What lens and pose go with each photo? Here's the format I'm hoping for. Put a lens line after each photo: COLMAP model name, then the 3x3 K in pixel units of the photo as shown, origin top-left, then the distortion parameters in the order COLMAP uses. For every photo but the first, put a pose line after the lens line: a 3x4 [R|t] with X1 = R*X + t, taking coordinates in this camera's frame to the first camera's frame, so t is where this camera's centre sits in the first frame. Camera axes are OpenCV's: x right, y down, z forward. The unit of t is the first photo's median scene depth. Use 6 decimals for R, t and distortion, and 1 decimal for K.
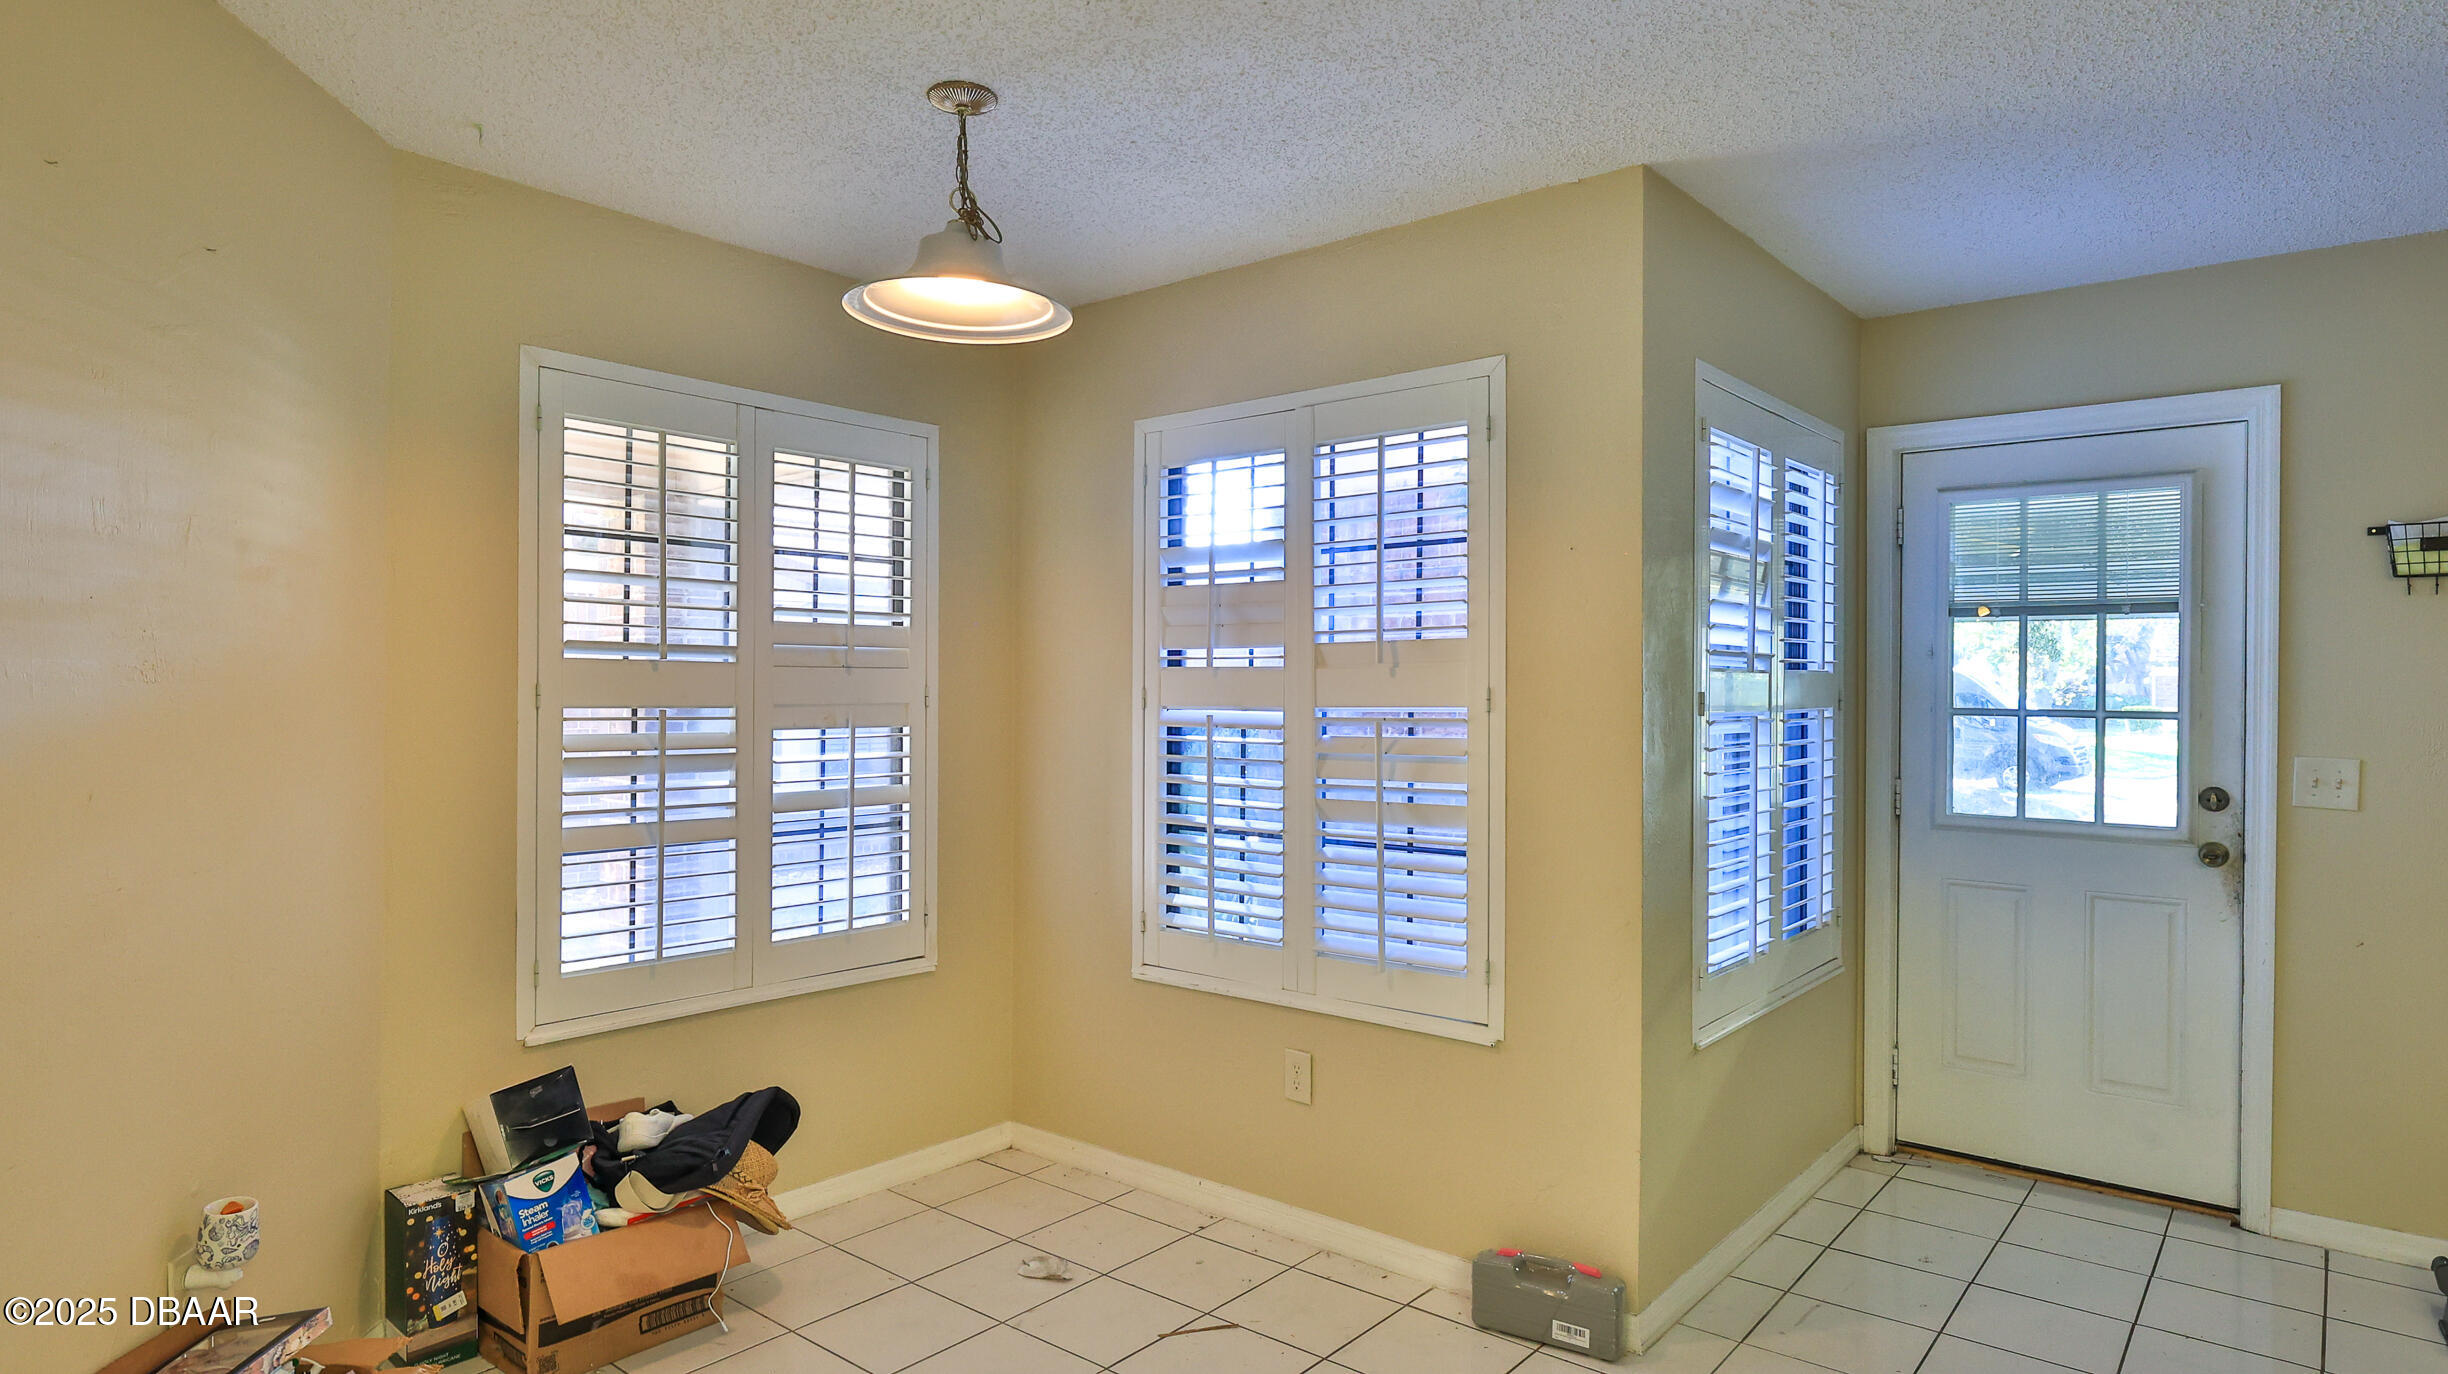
lens RADIAL K [[1351.1, 0, 1226.3], [0, 1351.1, 680.3], [0, 0, 1]] dist [0.000708, -0.000118]
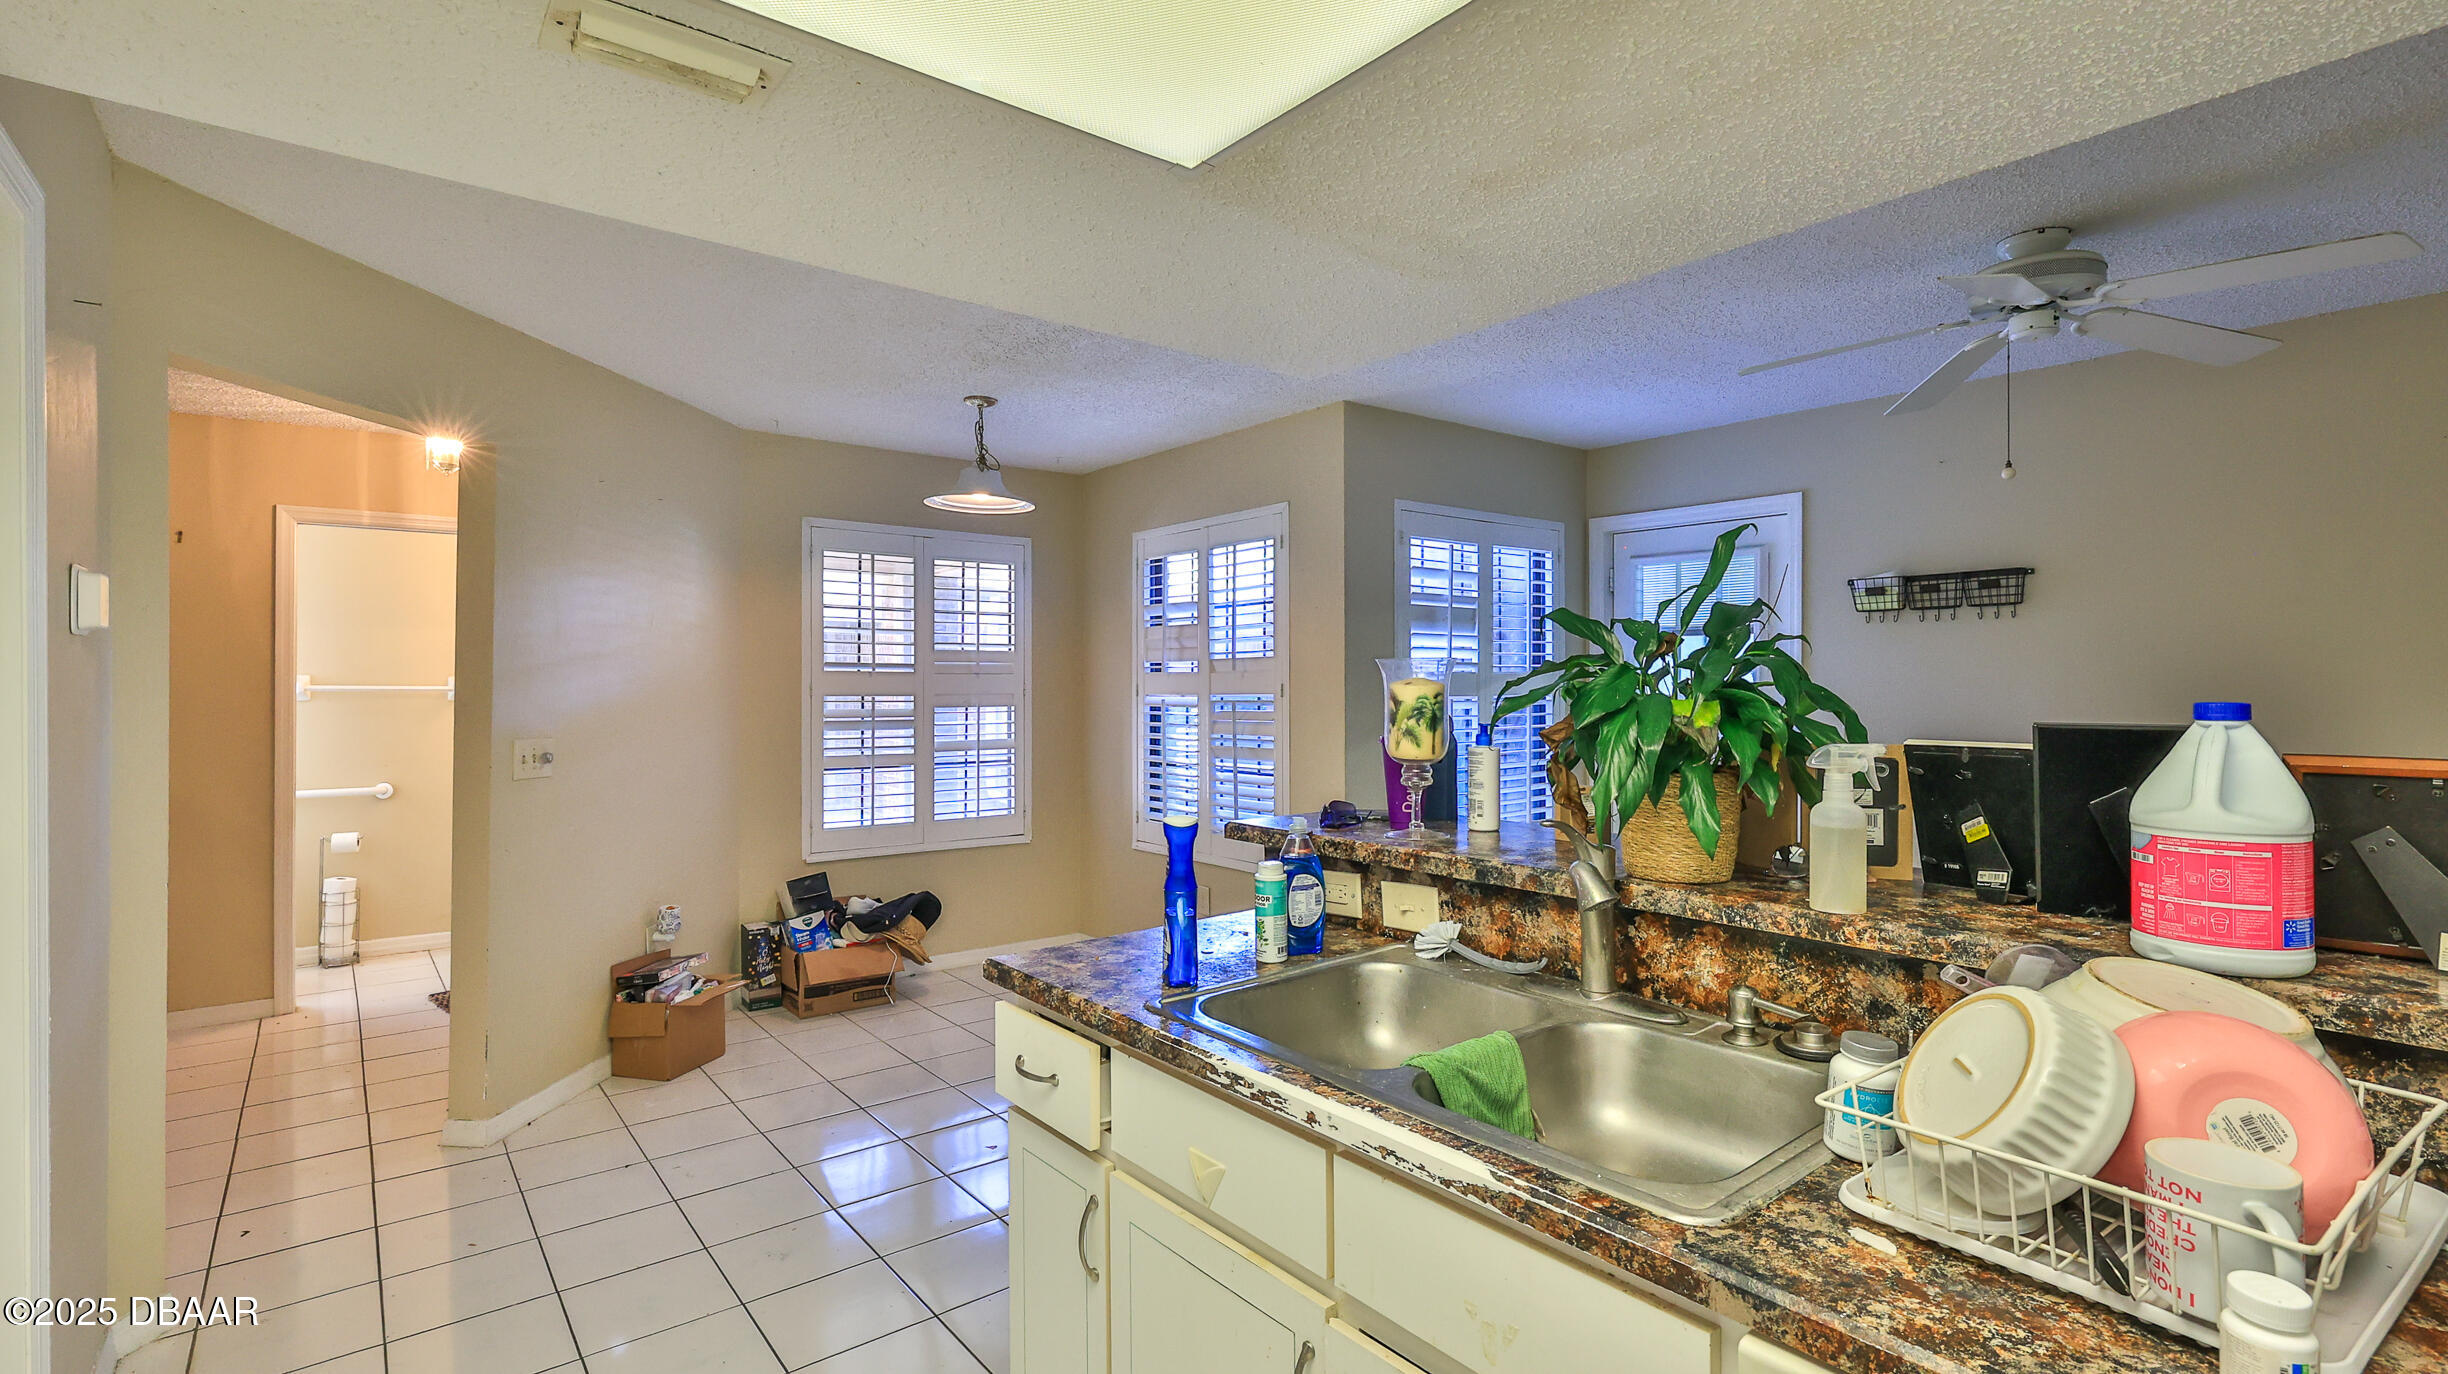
lens RADIAL K [[1086.6, 0, 1213.9], [0, 1086.6, 673.1], [0, 0, 1]] dist [-0.003323, 0.000344]
pose [[0.978235, -0.007368, -0.207368, 0.386530], [0.006647, 0.999969, -0.004173, -0.002958], [0.207393, 0.002704, 0.978254, -0.431358]]
